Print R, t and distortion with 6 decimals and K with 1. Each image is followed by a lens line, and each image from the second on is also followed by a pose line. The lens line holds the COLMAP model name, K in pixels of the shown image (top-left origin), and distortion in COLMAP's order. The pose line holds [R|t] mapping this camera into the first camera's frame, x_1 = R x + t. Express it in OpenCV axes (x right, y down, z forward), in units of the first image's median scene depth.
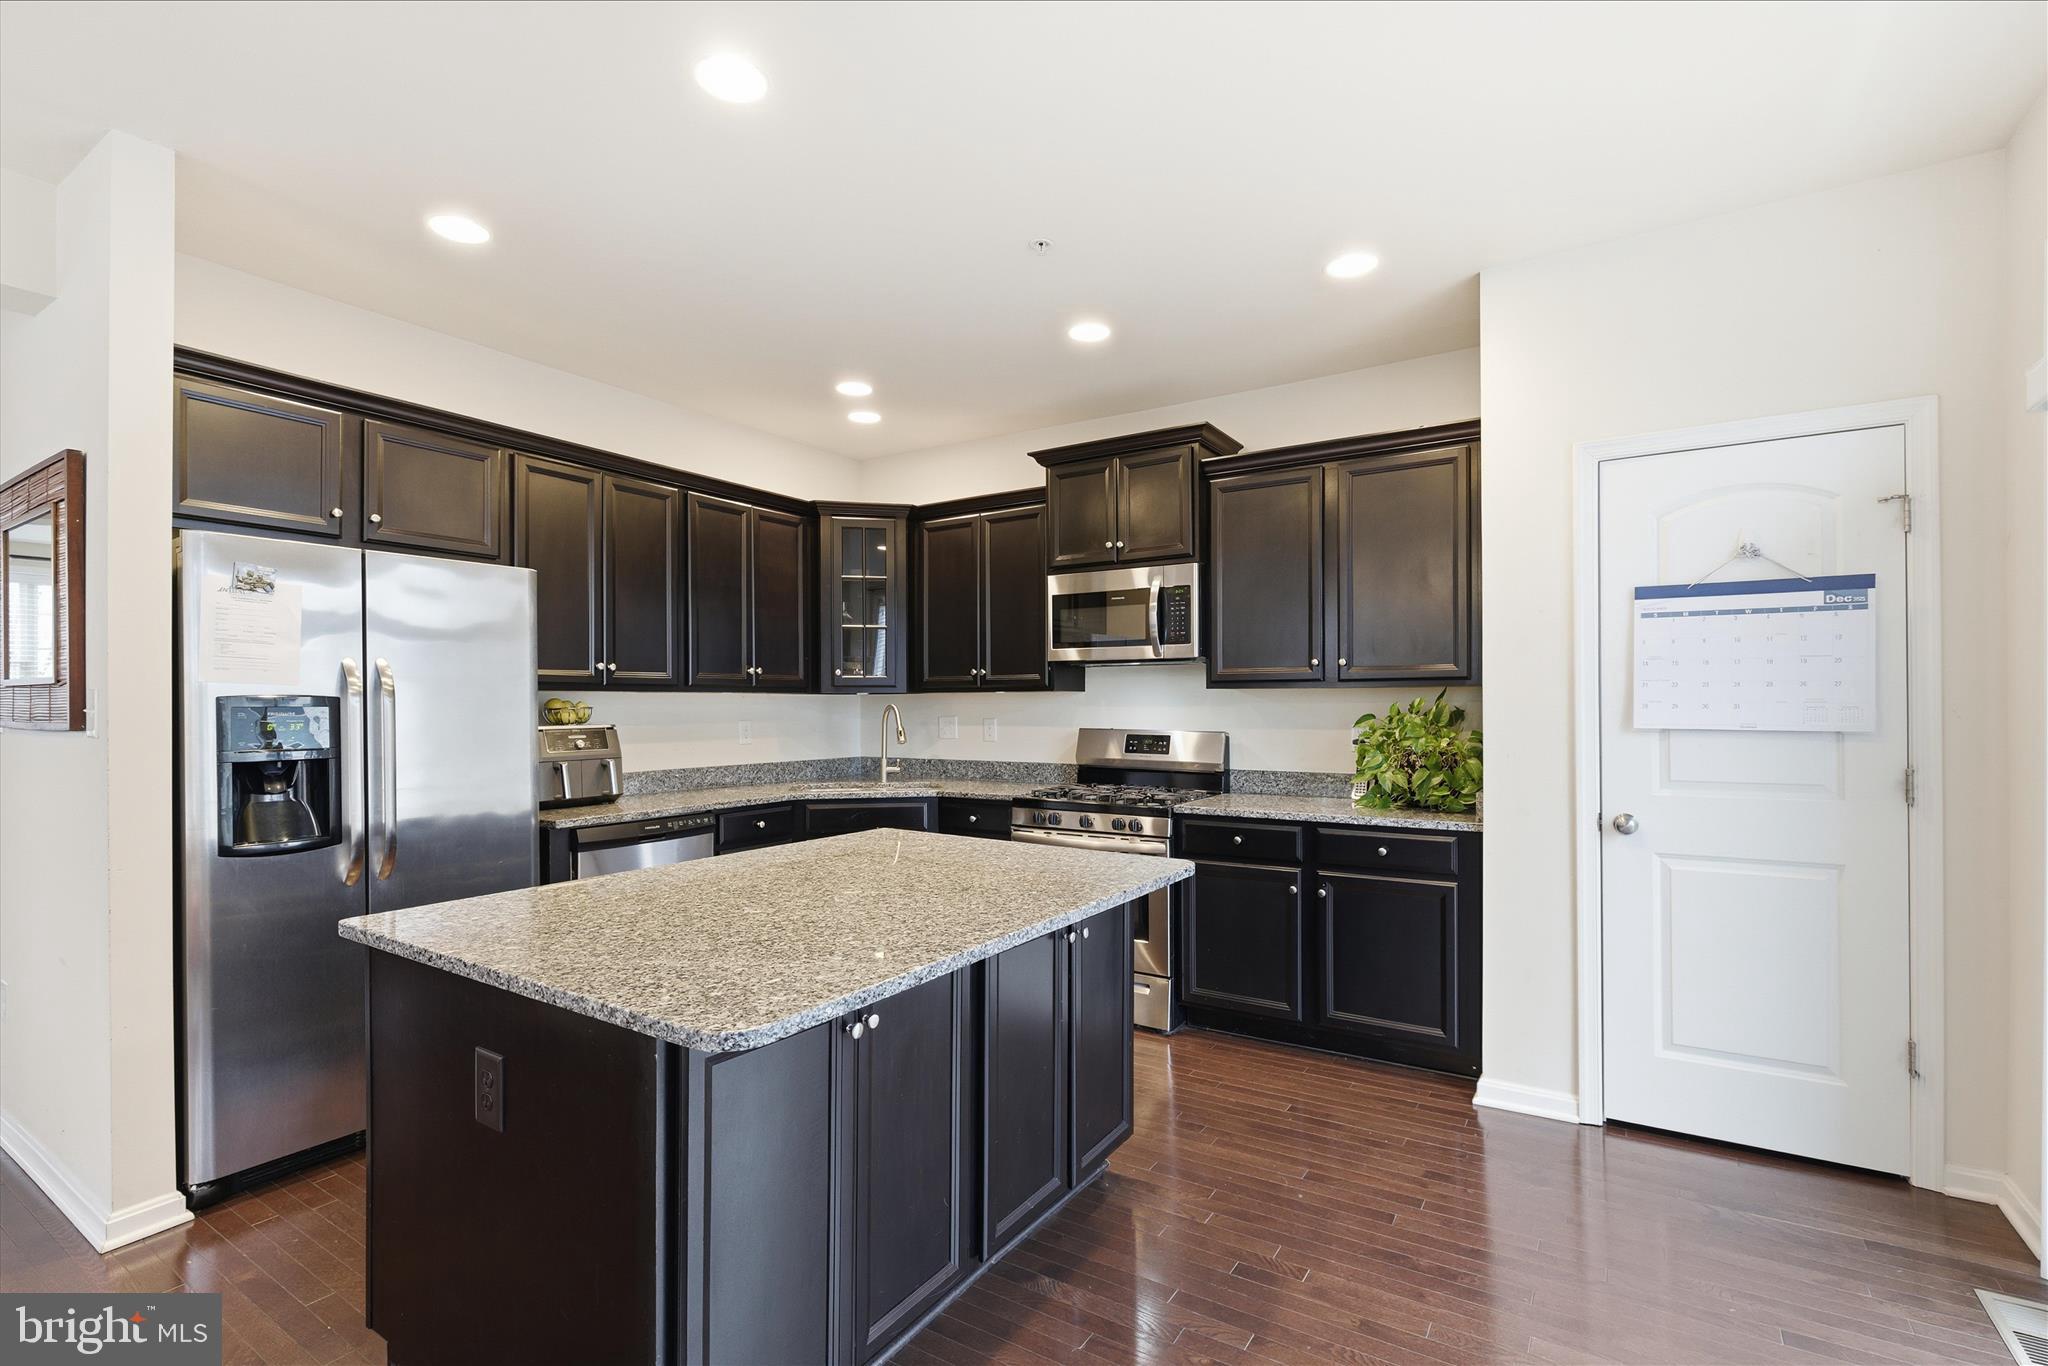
lens RADIAL K [[922.9, 0, 1024.1], [0, 922.9, 693.2], [0, 0, 1]] dist [-0.000868, -0.000721]
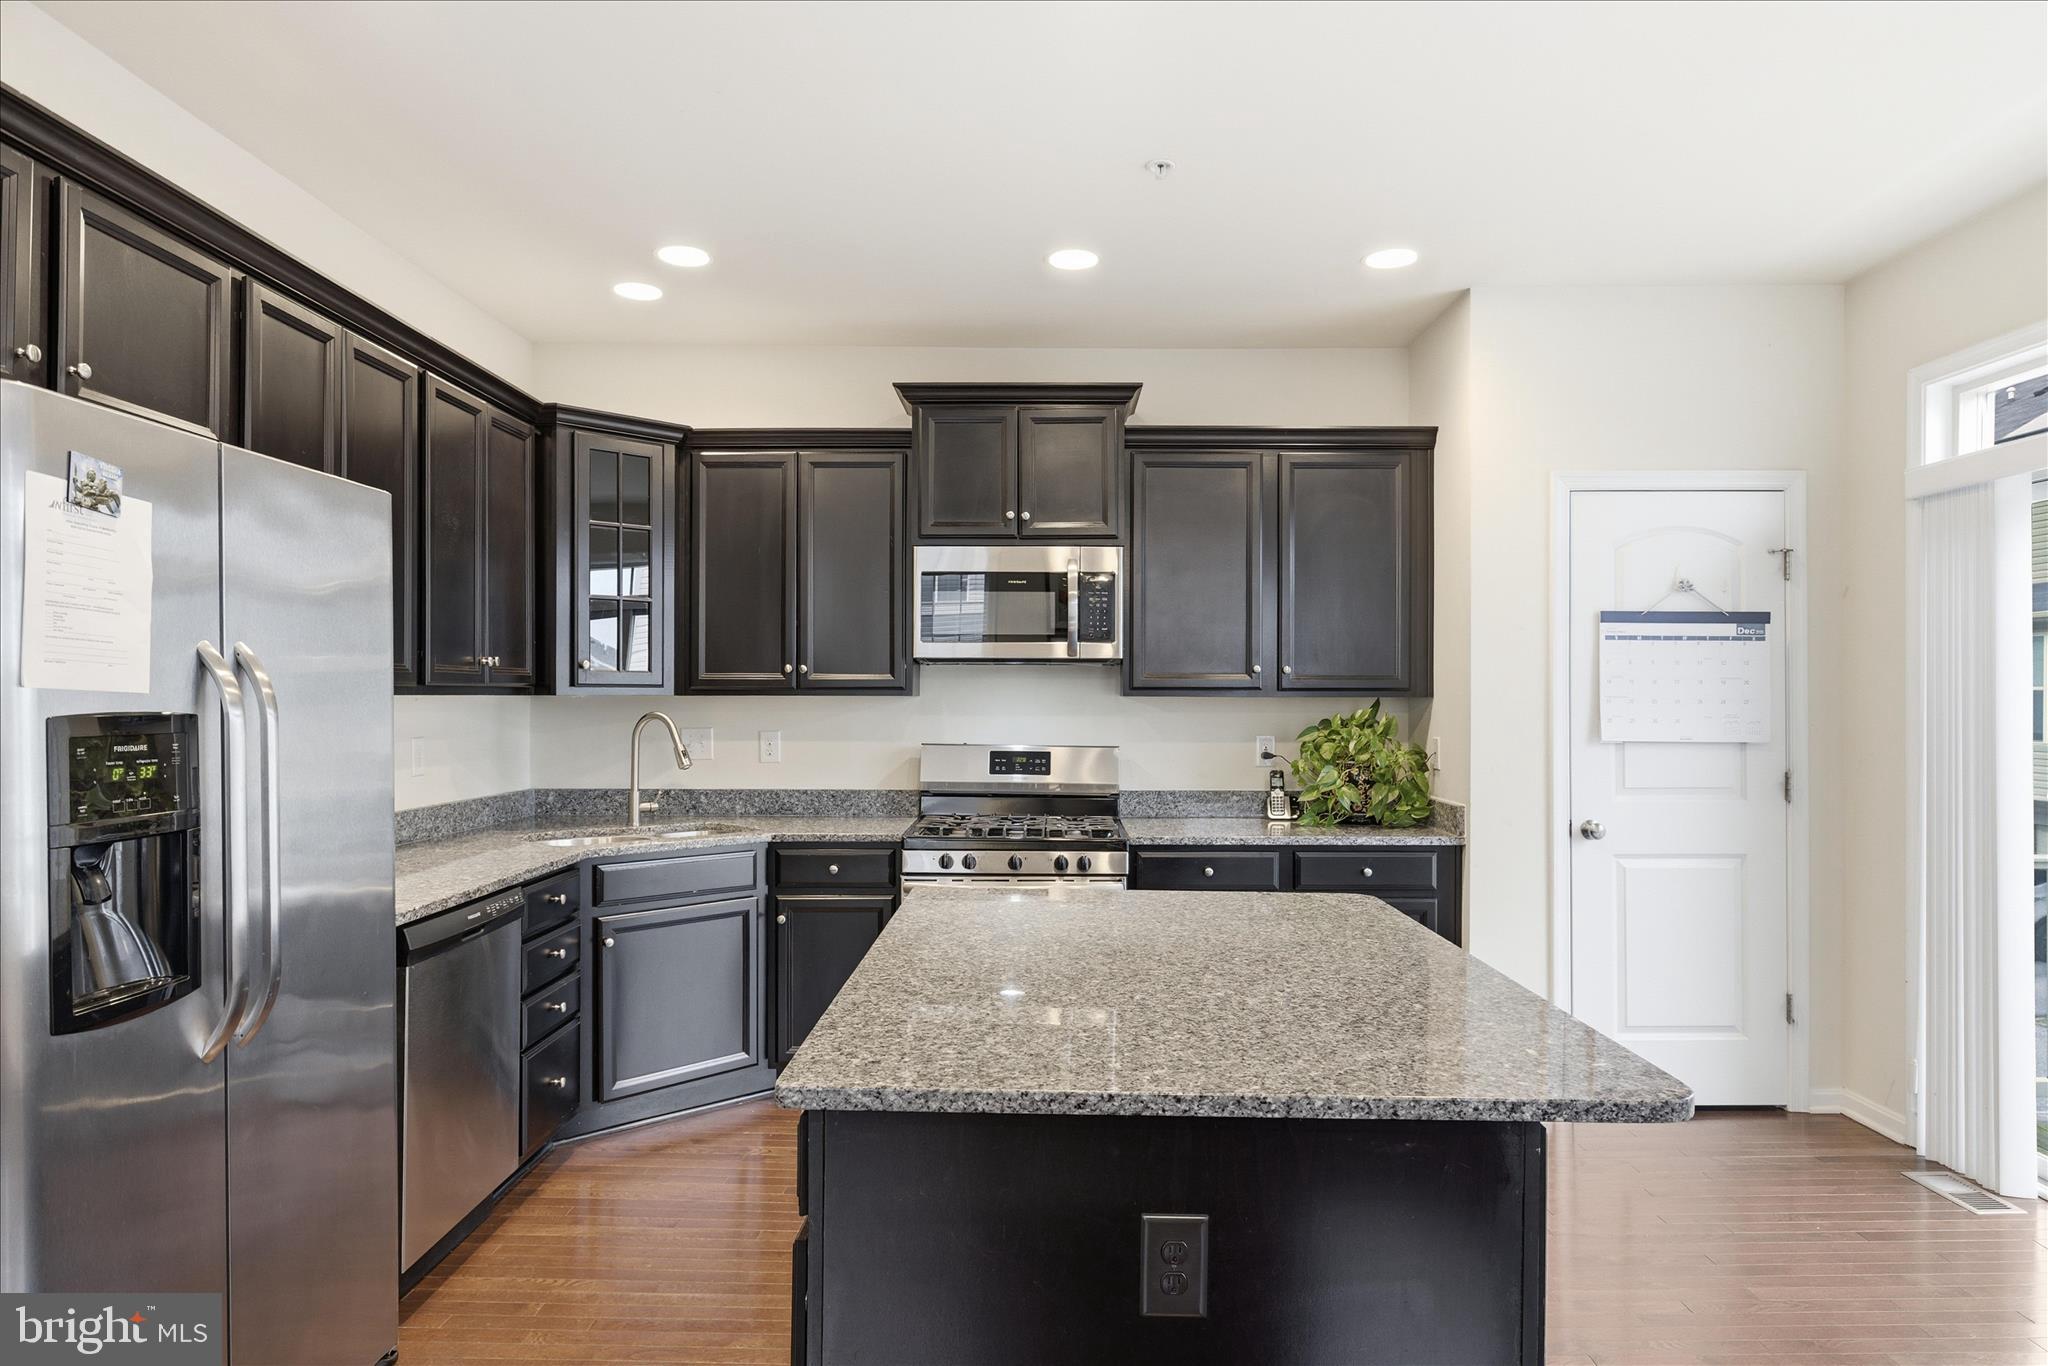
lens RADIAL K [[1027.4, 0, 1027.4], [0, 1027.4, 696.7], [0, 0, 1]] dist [-0.006135, 0.001535]
pose [[0.835712, 0.017604, 0.548885, -0.421997], [-0.014716, 0.999845, -0.009661, 0.006101], [-0.548970, -0.000004, 0.835842, 0.272676]]
